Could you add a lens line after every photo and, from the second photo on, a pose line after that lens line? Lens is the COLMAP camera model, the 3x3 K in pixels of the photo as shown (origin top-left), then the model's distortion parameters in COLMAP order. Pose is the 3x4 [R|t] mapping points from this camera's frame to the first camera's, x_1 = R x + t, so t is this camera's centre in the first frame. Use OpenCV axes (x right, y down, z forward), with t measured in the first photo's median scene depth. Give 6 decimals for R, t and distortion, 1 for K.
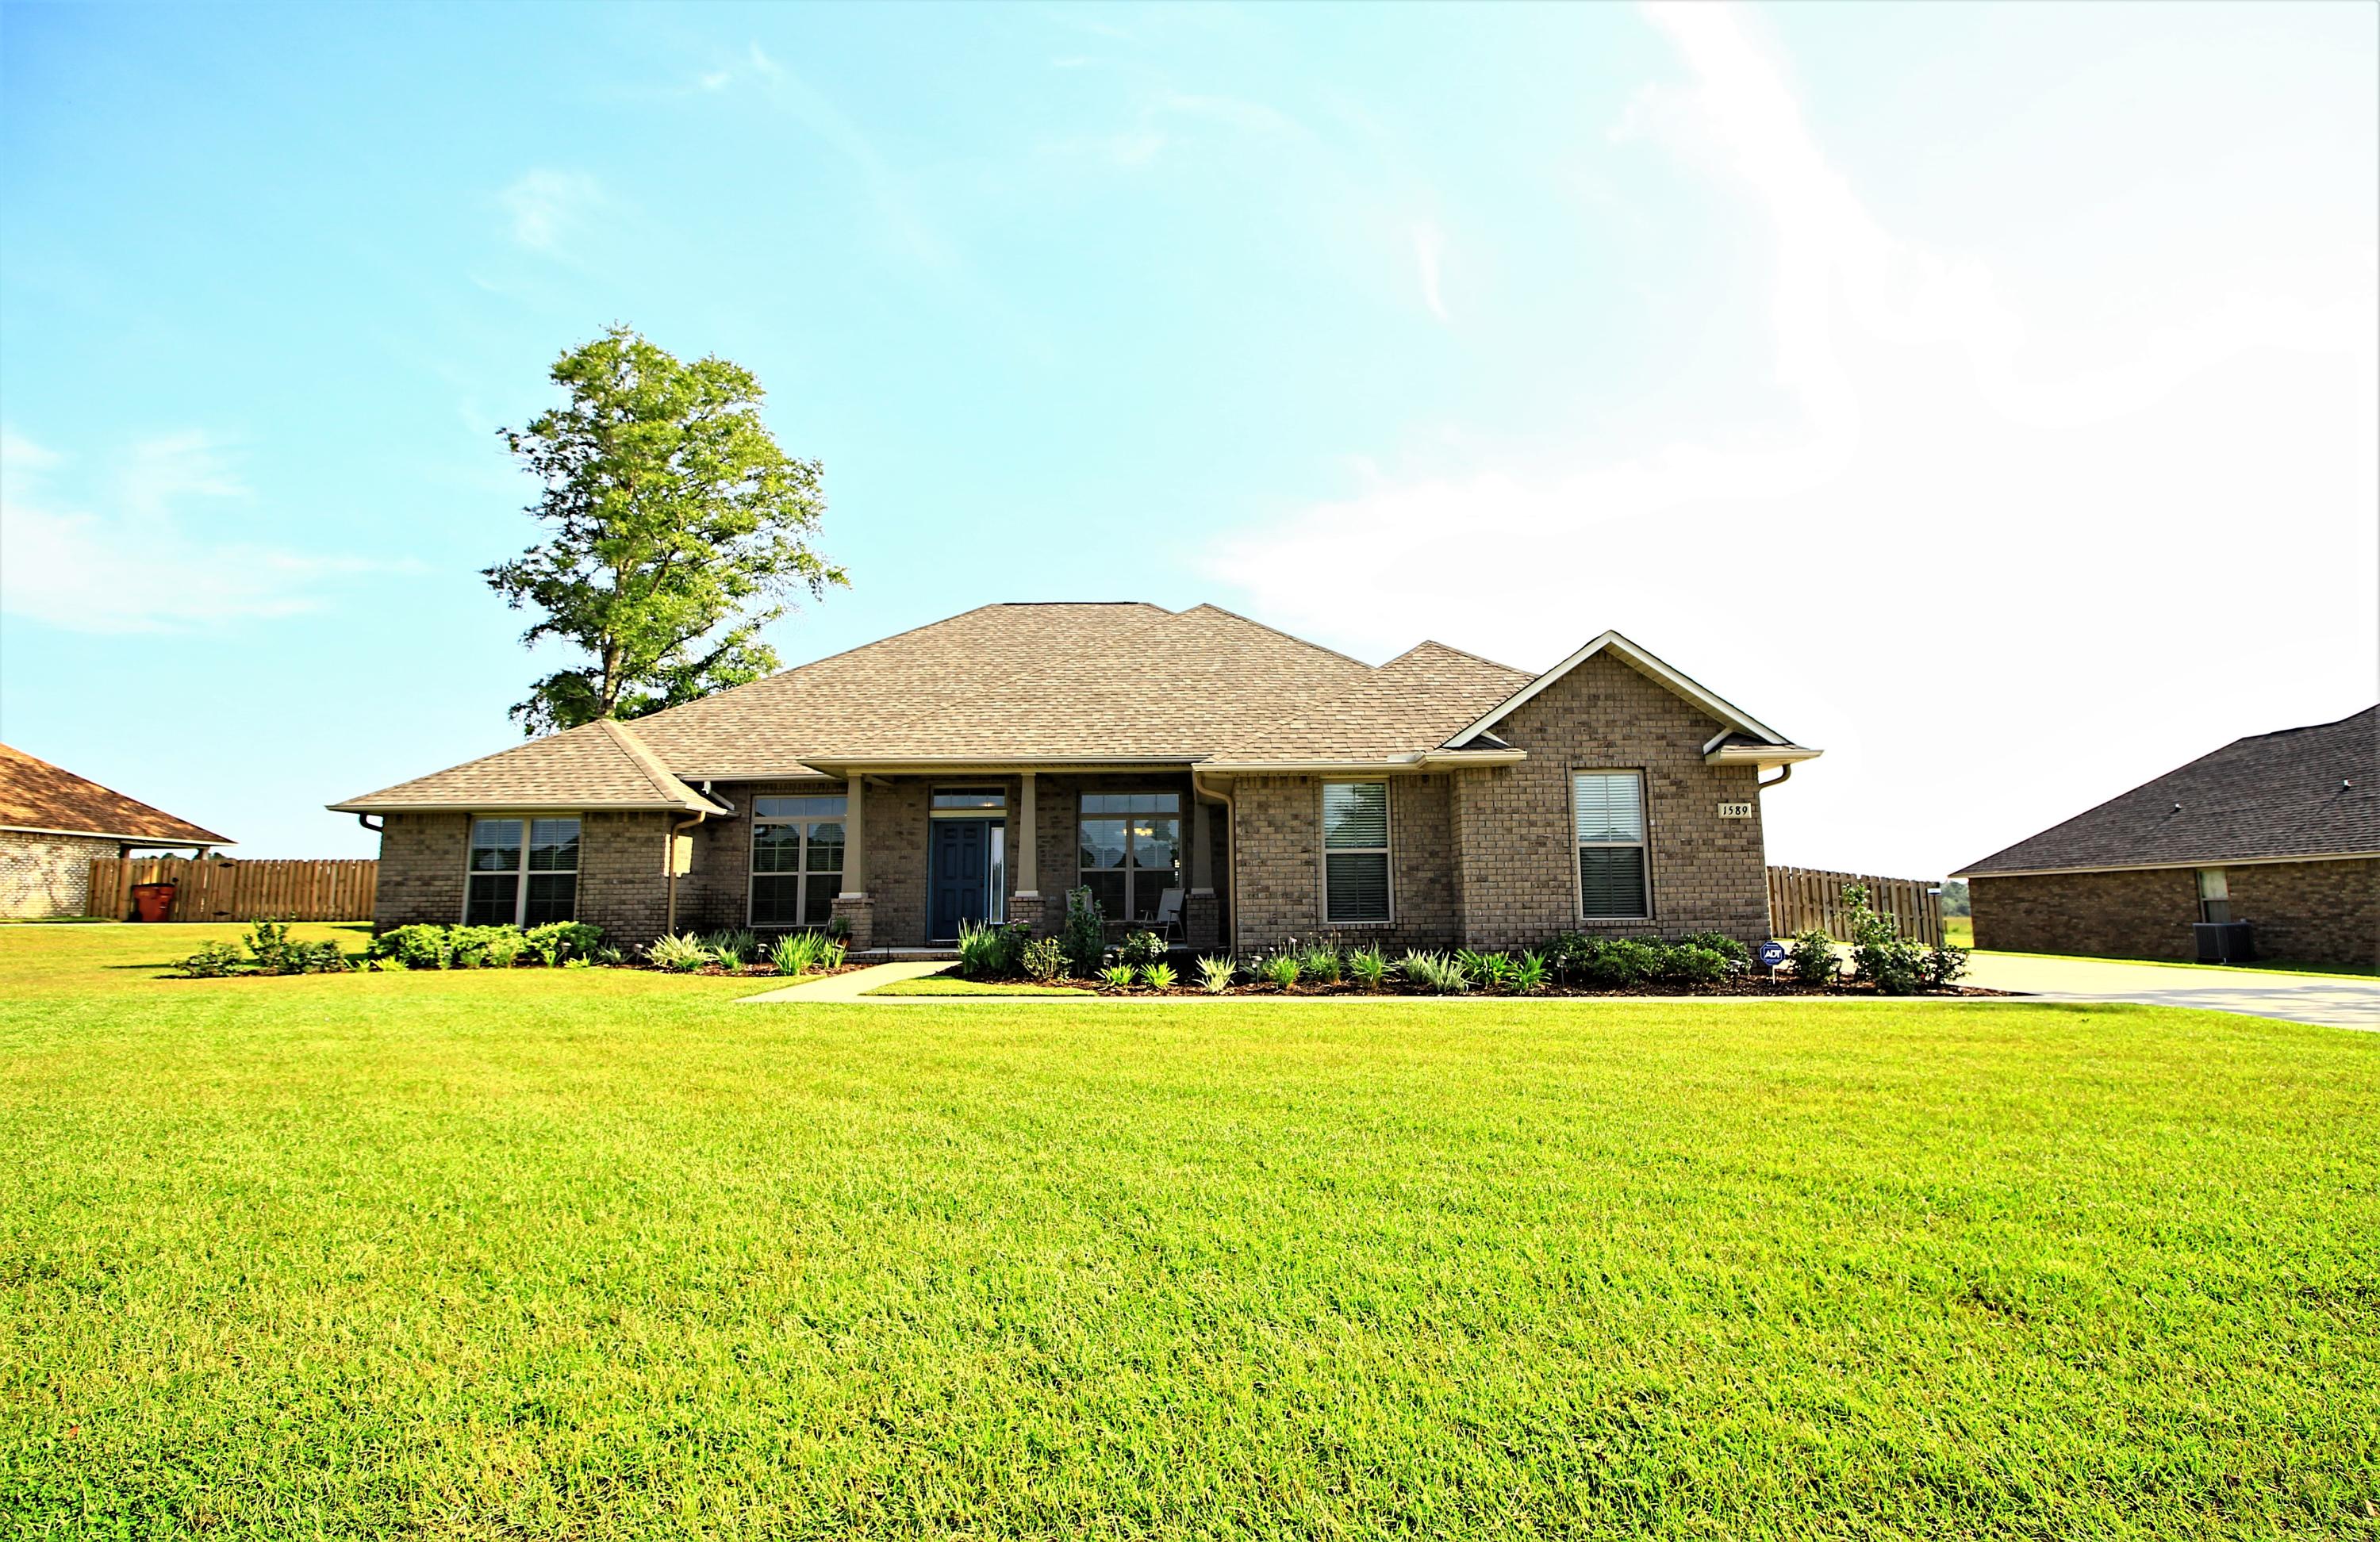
lens RADIAL K [[1123.5, 0, 1030.8], [0, 1123.5, 633.1], [0, 0, 1]] dist [0.000485, -0.000111]
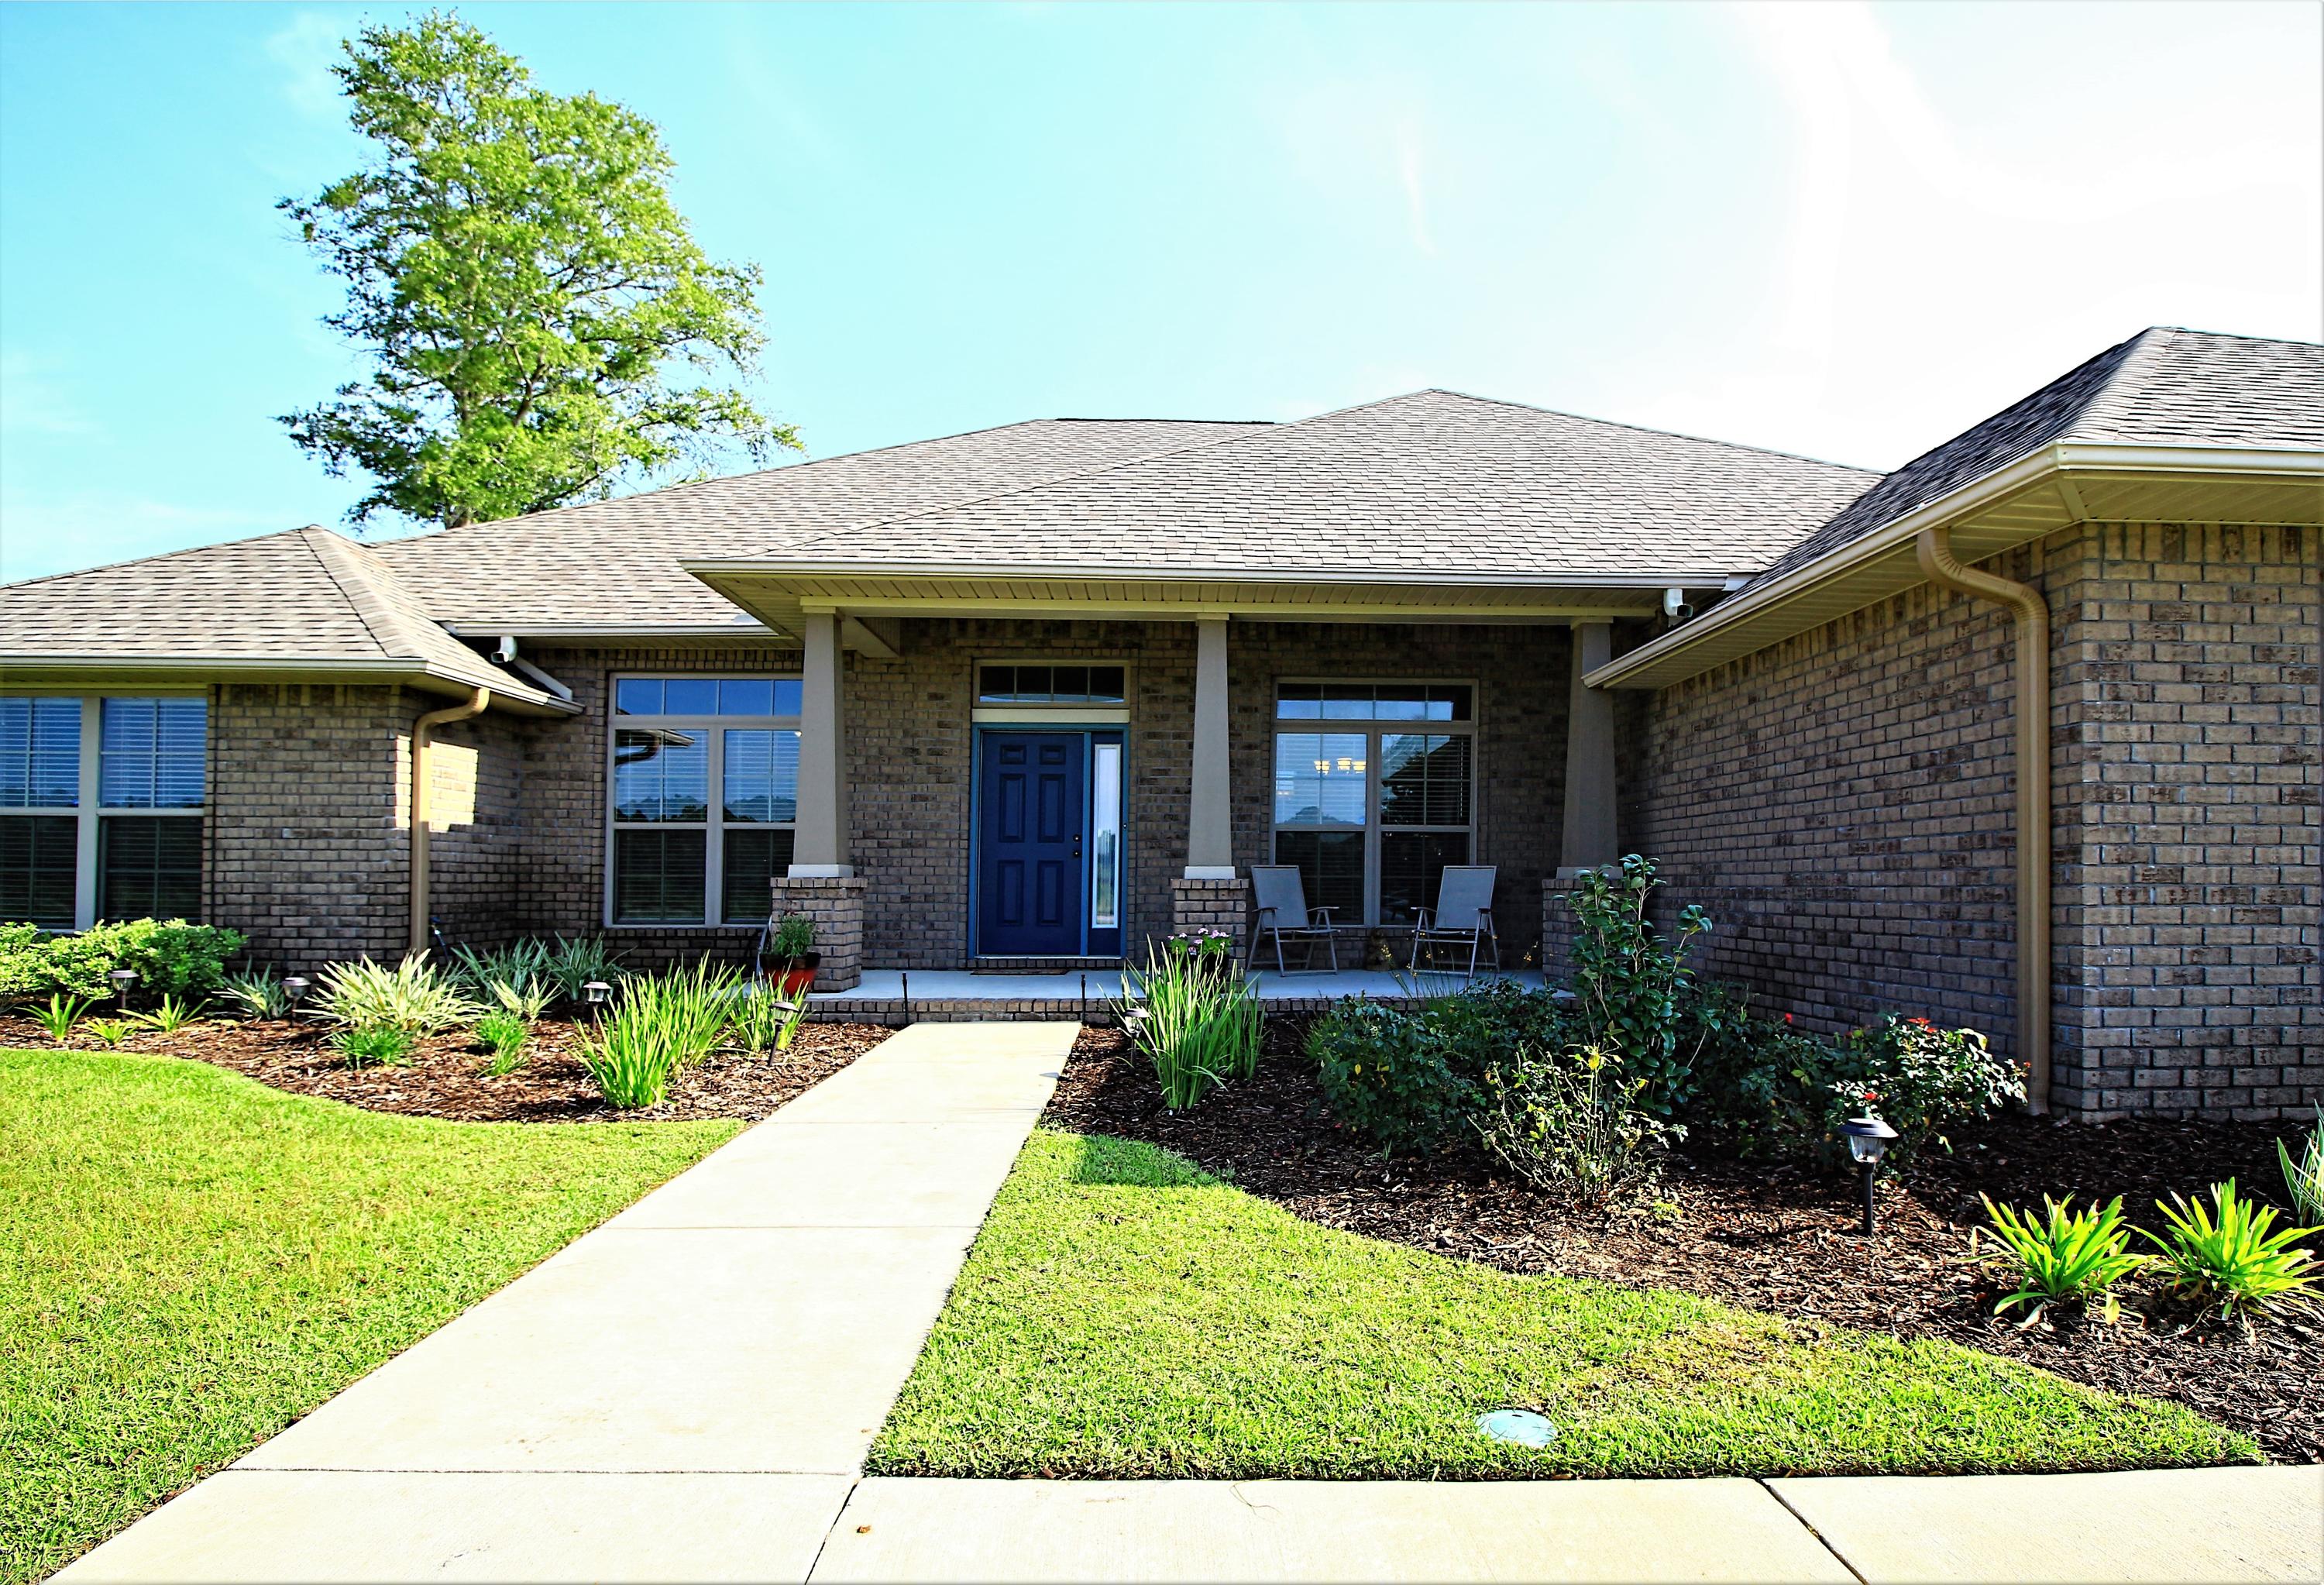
lens RADIAL K [[1230.7, 0, 1167.7], [0, 1230.7, 872.7], [0, 0, 1]] dist [-0.020512, -0.001347]
pose [[0.992096, 0.014355, 0.124656, -0.070864], [-0.042437, 0.973279, 0.225668, 0.101862], [-0.118086, -0.229175, 0.966196, 0.442075]]
